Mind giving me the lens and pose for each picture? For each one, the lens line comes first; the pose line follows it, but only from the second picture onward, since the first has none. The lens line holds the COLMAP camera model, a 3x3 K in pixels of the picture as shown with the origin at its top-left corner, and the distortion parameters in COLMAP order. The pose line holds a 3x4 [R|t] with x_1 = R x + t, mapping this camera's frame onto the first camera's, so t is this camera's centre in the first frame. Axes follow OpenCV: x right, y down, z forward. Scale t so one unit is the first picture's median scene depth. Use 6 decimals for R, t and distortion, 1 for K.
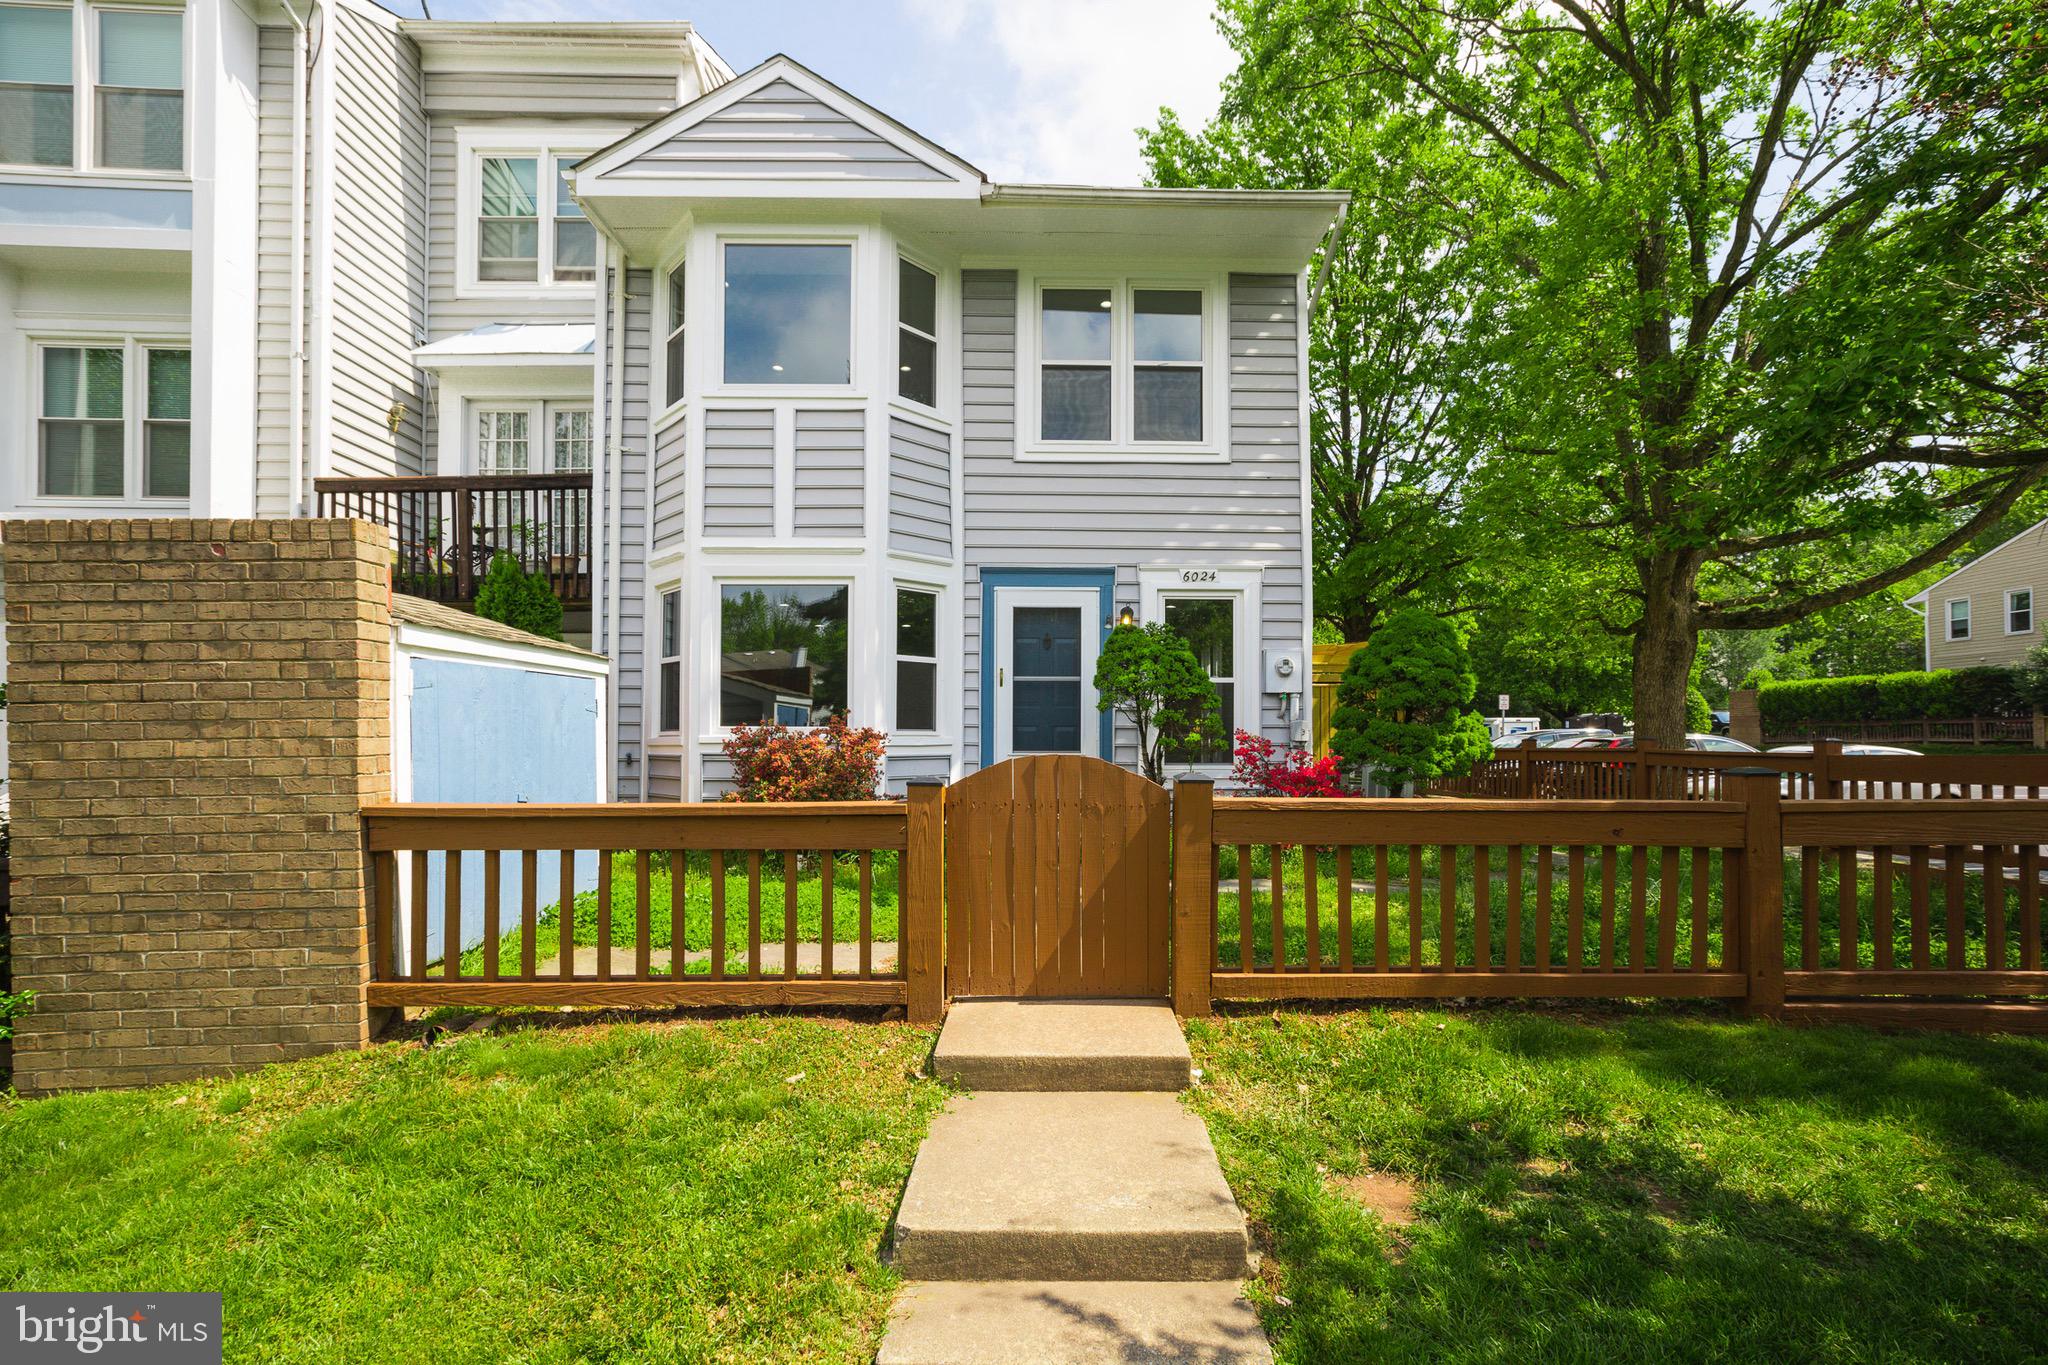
lens RADIAL K [[948.3, 0, 1032.6], [0, 948.3, 739.1], [0, 0, 1]] dist [-0.013450, 0.007242]
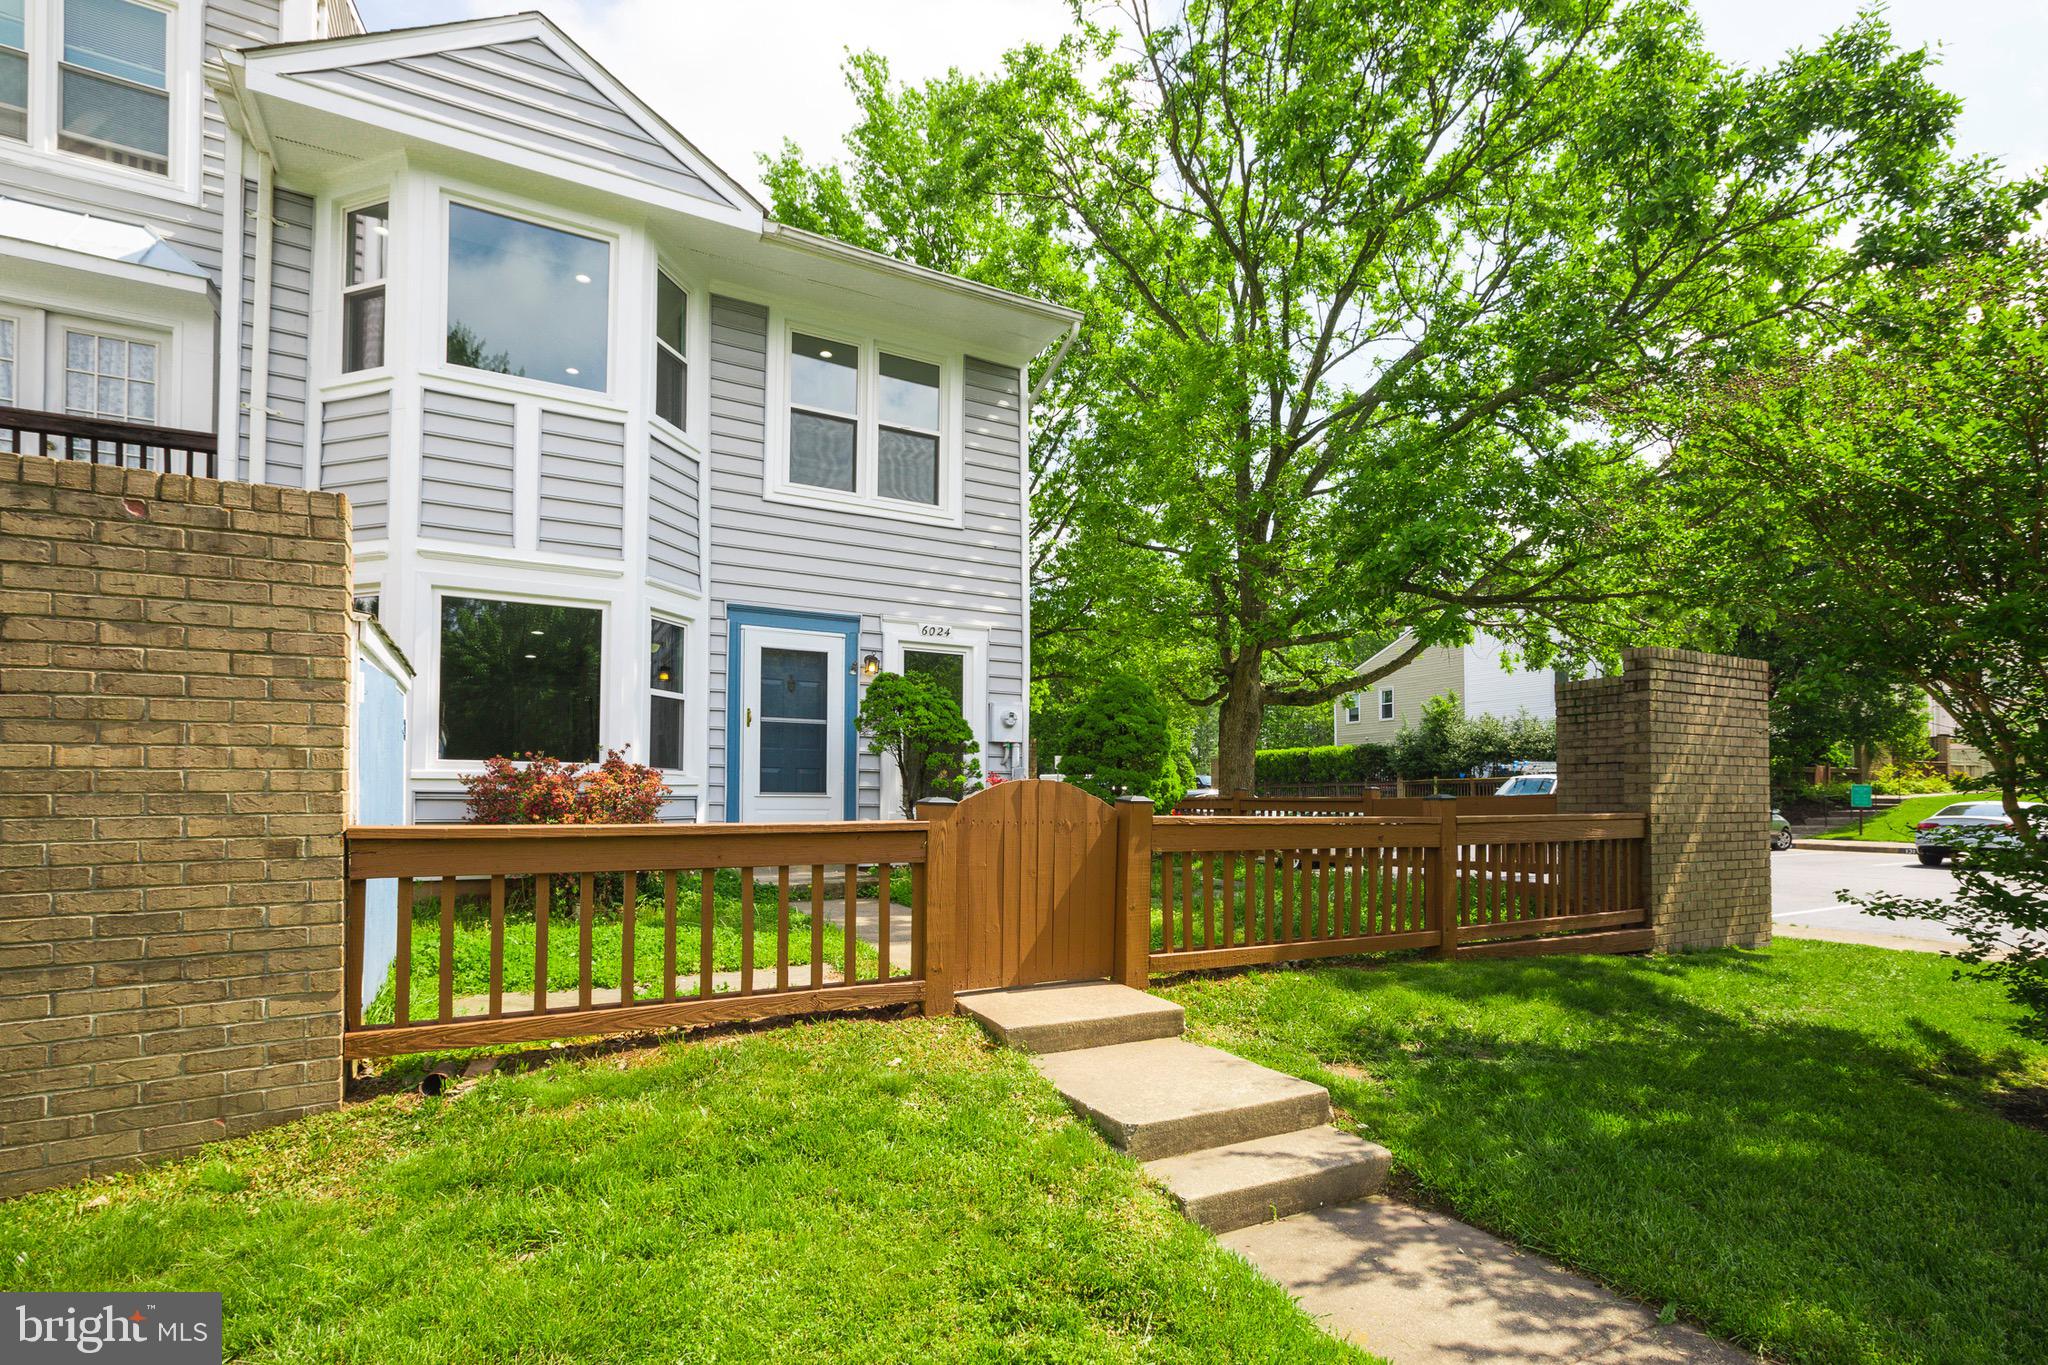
lens RADIAL K [[948.3, 0, 1087.8], [0, 948.3, 791.7], [0, 0, 1]] dist [-0.013450, 0.007242]
pose [[0.879905, 0.006434, 0.475105, -0.226950], [-0.005330, 0.999979, -0.003670, 0.016314], [-0.475119, 0.000697, 0.879921, -0.036194]]
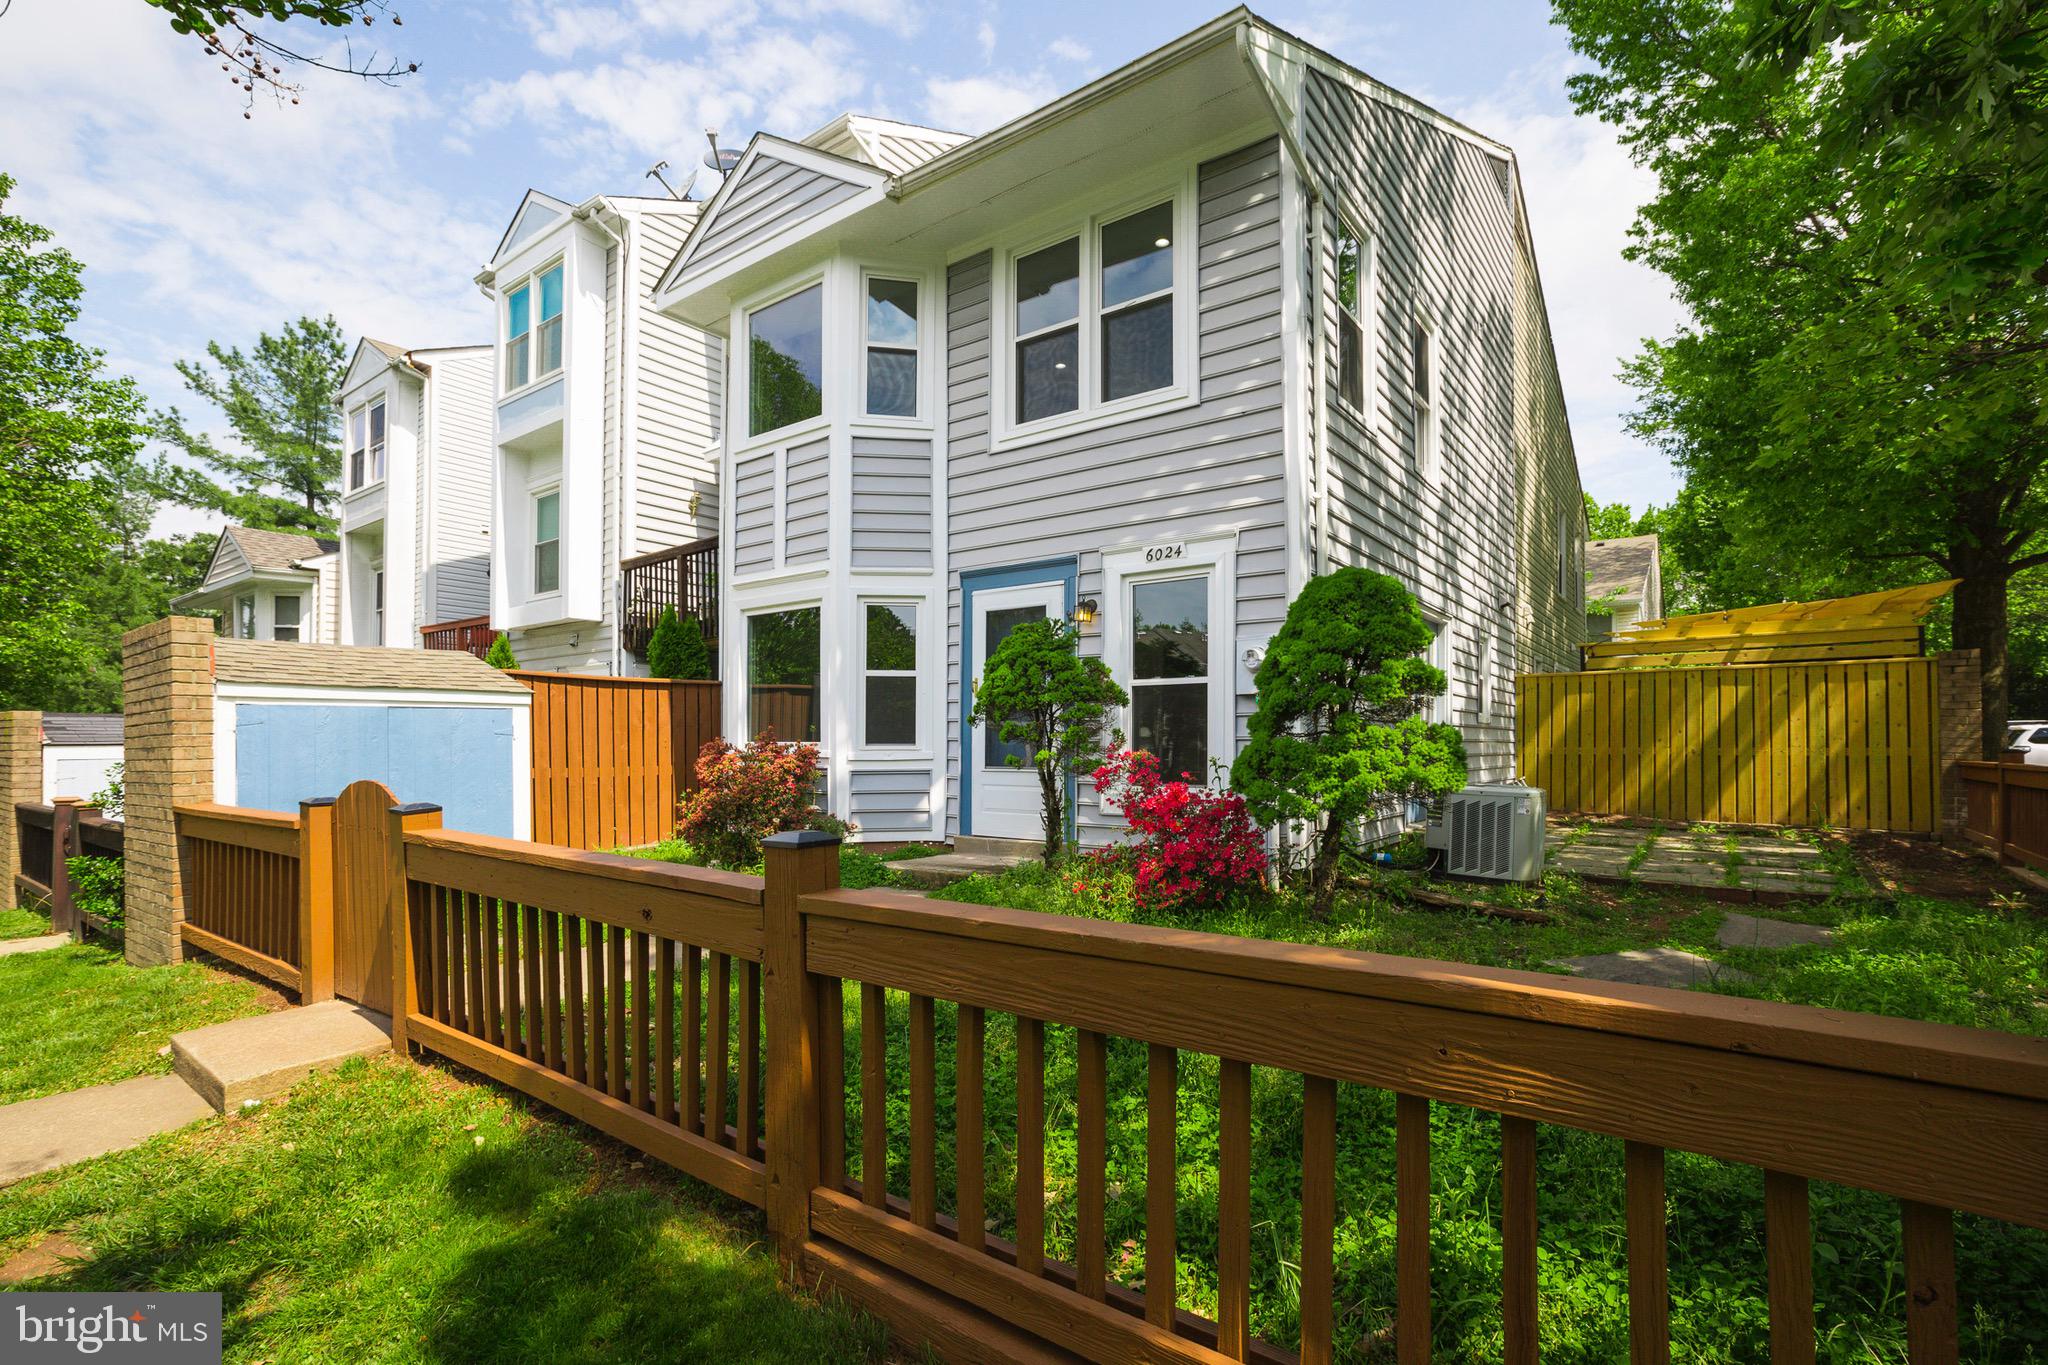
lens RADIAL K [[948.3, 0, 1002.7], [0, 948.3, 733.9], [0, 0, 1]] dist [-0.013450, 0.007242]
pose [[0.786580, -0.008110, -0.617435, 0.674994], [0.004267, 0.999961, -0.007698, -0.014132], [0.617474, 0.003421, 0.786584, 0.332931]]
